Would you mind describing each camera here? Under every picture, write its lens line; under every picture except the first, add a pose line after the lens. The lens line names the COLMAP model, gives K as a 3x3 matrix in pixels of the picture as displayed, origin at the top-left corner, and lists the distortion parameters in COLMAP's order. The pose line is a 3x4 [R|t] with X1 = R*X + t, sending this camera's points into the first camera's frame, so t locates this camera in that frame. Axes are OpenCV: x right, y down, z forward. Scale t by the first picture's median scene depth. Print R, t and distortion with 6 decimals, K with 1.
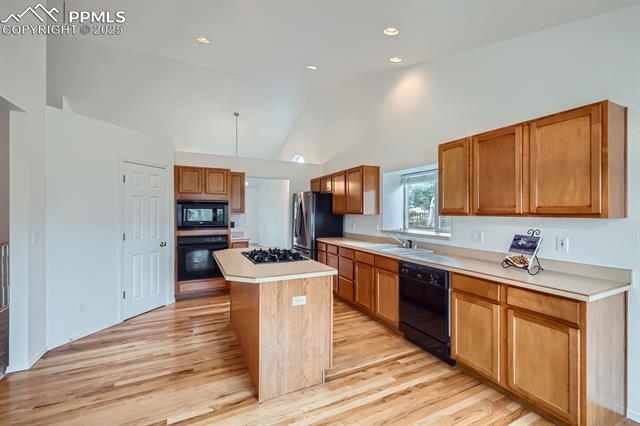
lens RADIAL K [[269.7, 0, 317.5], [0, 269.7, 212.3], [0, 0, 1]] dist [0.000667, -0.000077]
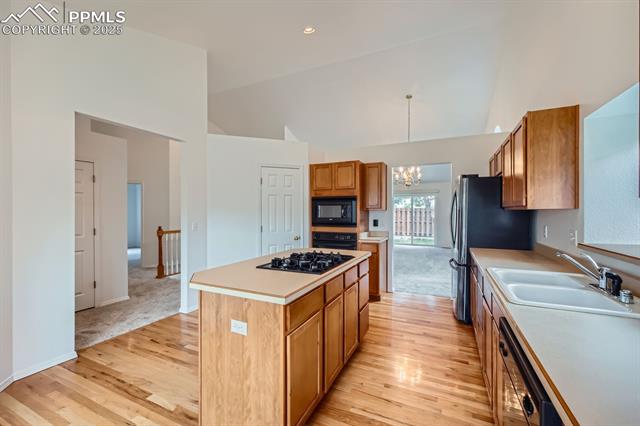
lens RADIAL K [[269.7, 0, 317.5], [0, 269.7, 212.3], [0, 0, 1]] dist [0.000667, -0.000077]
pose [[0.627833, -0.000739, -0.778347, 0.398230], [0.002386, 0.999997, 0.000974, 0.015331], [0.778344, -0.002469, 0.627833, 0.460985]]
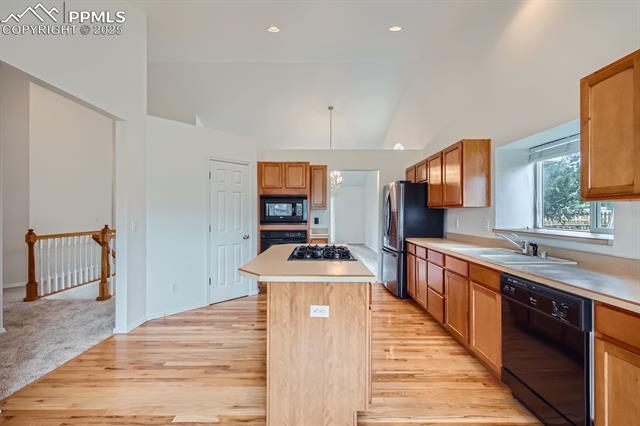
lens RADIAL K [[273.9, 0, 317.0], [0, 273.9, 213.9], [0, 0, 1]] dist [0.002056, -0.000088]
pose [[0.901001, -0.000303, -0.433818, 0.168709], [0.000174, 1.000000, -0.000336, 0.034220], [0.433818, 0.000227, 0.901001, 0.193296]]
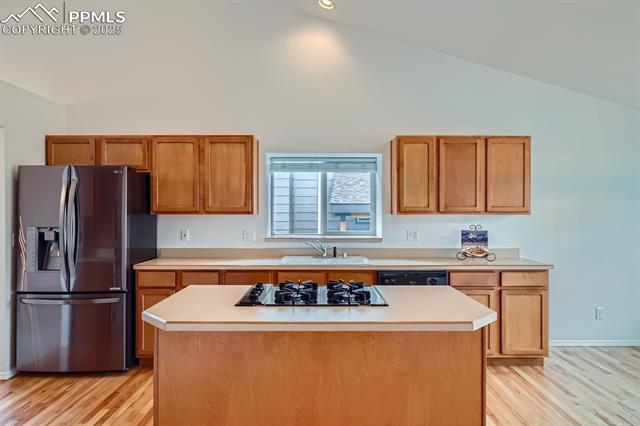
lens RADIAL K [[408.3, 0, 320.0], [0, 408.3, 213.0], [0, 0, 1]] dist [-0.000184, 0.000005]
pose [[0.431163, -0.009345, 0.902226, -0.772964], [0.003154, 0.999956, 0.008851, -0.005511], [-0.902269, -0.000971, 0.431173, 0.563336]]
